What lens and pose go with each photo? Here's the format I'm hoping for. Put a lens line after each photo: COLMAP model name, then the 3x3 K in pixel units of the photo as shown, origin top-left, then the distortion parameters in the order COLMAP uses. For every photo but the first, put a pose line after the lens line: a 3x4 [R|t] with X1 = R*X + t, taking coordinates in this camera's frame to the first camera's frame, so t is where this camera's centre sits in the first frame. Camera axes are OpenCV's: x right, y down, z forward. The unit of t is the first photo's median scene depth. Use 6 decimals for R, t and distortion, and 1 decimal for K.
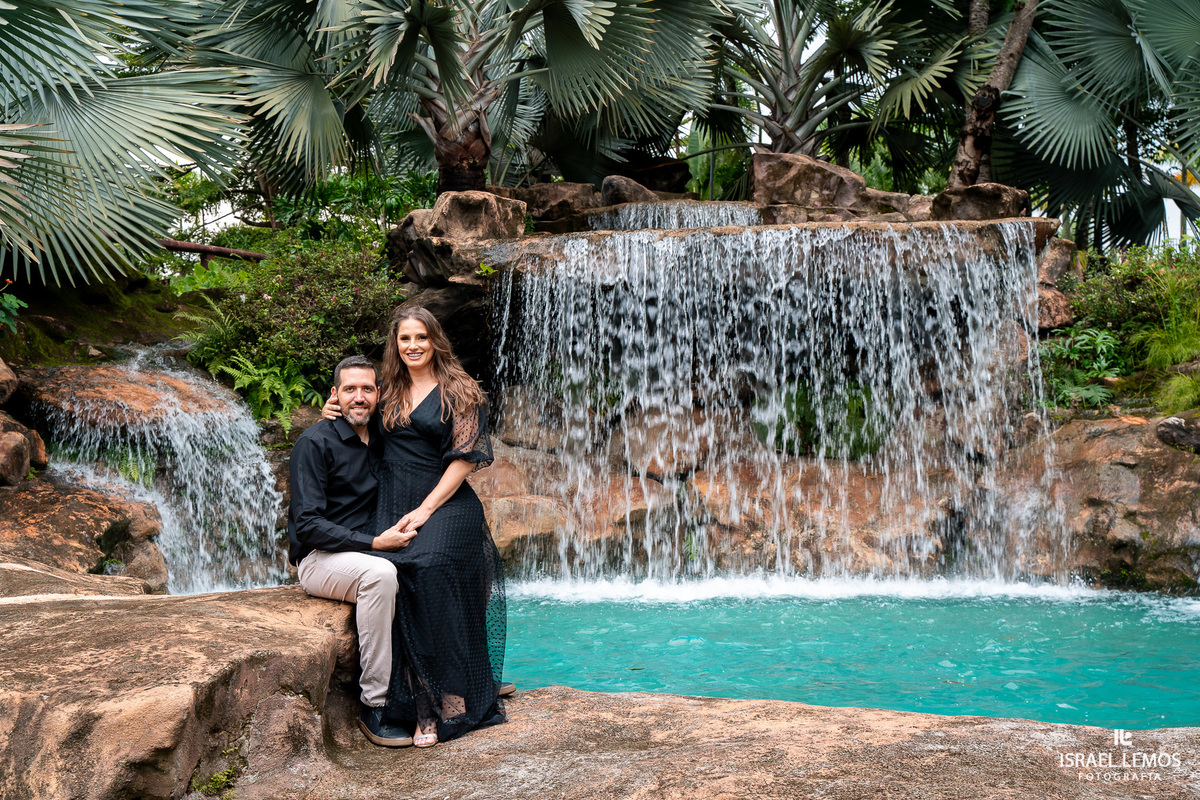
lens RADIAL K [[1563.2, 0, 604.2], [0, 1563.2, 396.0], [0, 0, 1]] dist [0.042342, 0.095248]
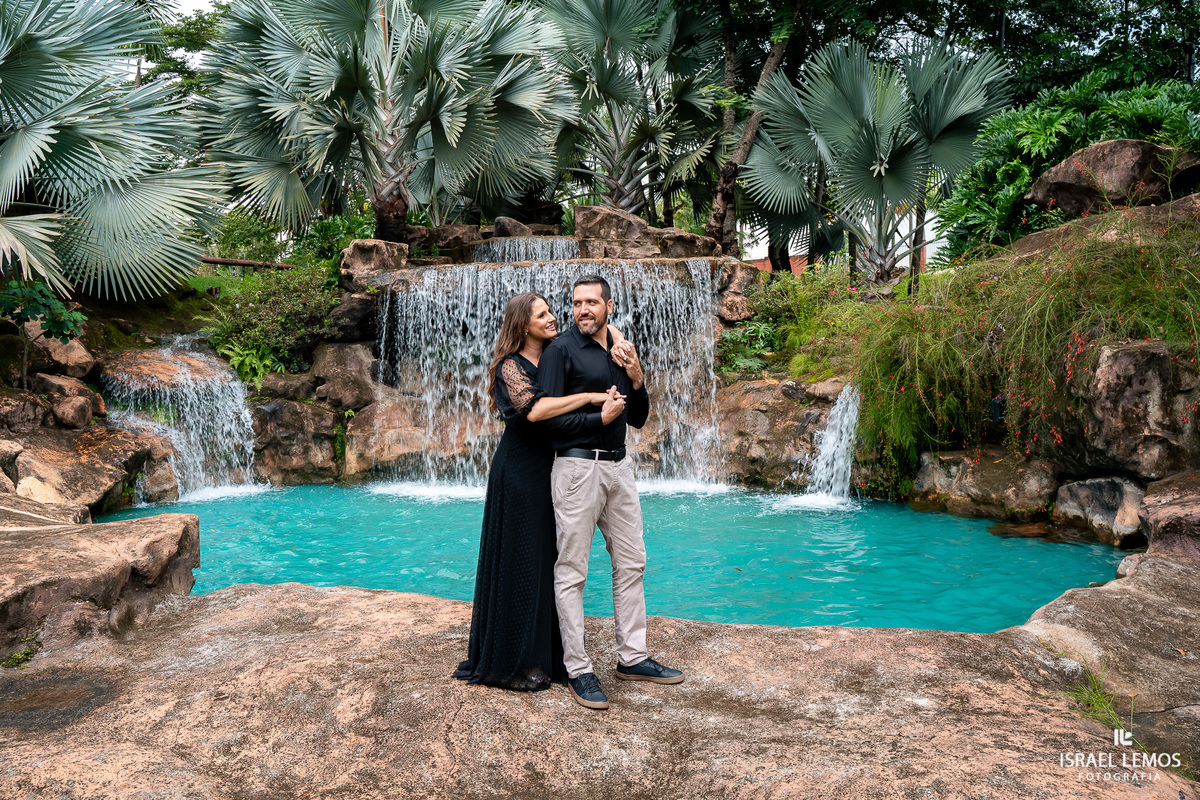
lens RADIAL K [[969.3, 0, 599.4], [0, 969.3, 397.2], [0, 0, 1]] dist [-0.126570, 0.094299]
pose [[0.999646, -0.007230, 0.025609, 0.122433], [0.005522, 0.997794, 0.066160, -0.032877], [-0.026031, -0.065995, 0.997480, 0.004843]]
